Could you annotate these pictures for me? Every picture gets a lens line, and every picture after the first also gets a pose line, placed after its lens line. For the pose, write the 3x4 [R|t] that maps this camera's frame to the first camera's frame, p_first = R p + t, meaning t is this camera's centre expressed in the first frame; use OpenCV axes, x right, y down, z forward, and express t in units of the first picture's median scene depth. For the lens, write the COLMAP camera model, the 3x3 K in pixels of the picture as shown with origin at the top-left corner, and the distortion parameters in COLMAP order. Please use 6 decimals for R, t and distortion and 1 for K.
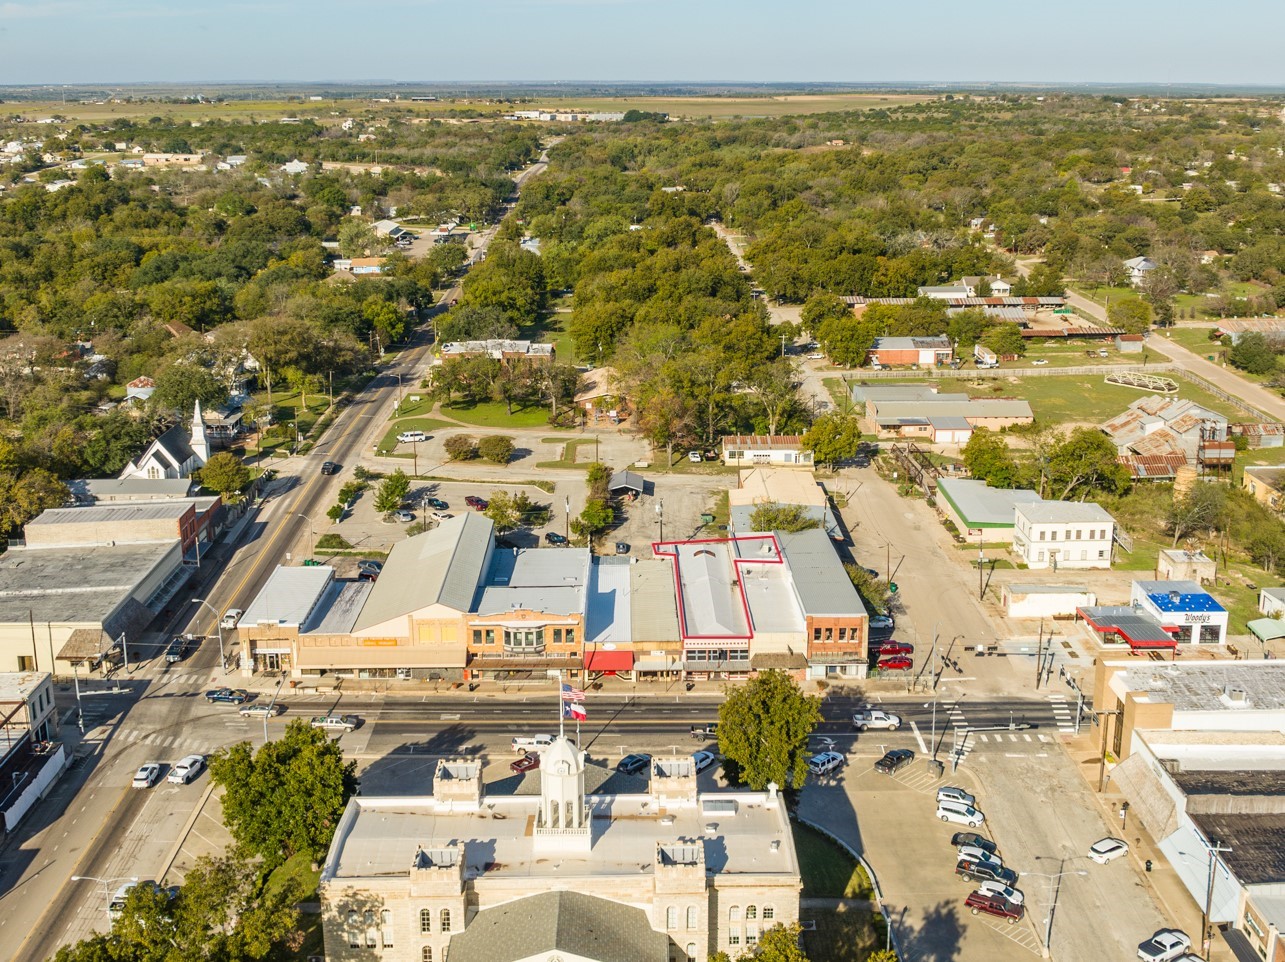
lens RADIAL K [[1545.0, 0, 642.5], [0, 1545.0, 481.0], [0, 0, 1]] dist [0.005583, -0.001874]
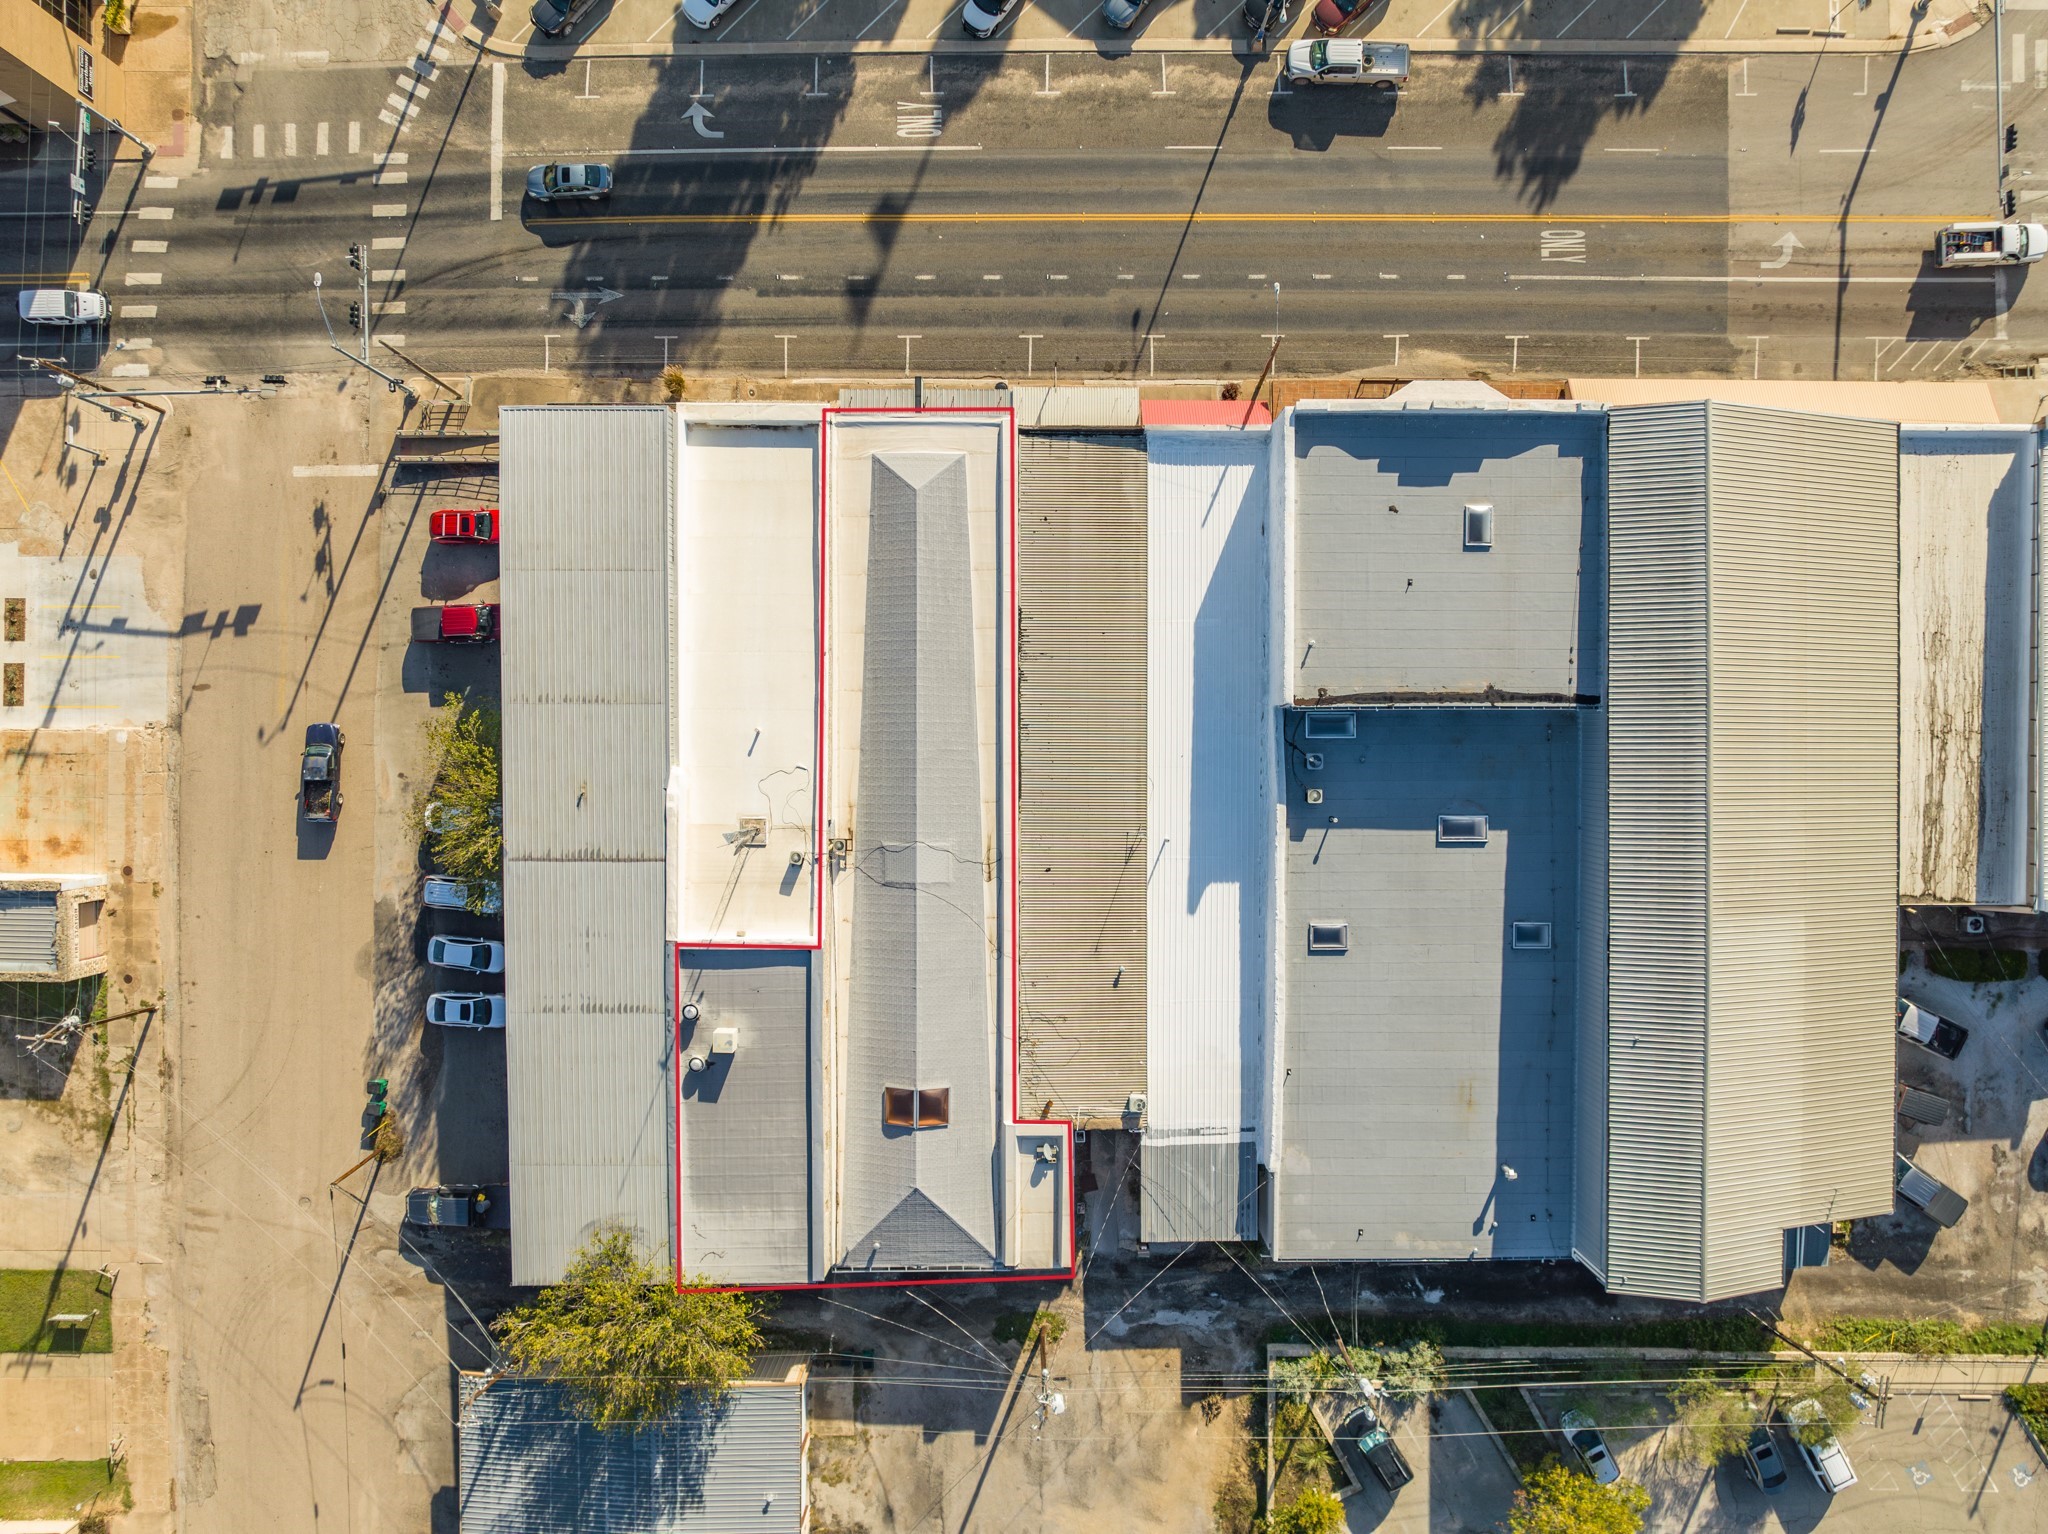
lens RADIAL K [[1458.4, 0, 1024.0], [0, 1458.4, 767.0], [0, 0, 1]] dist [-0.029001, -0.021179]
pose [[-0.999874, -0.014454, 0.006615, 0.018813], [0.010149, -0.260205, 0.965500, -0.249119], [-0.012234, 0.965445, 0.260319, 0.943643]]
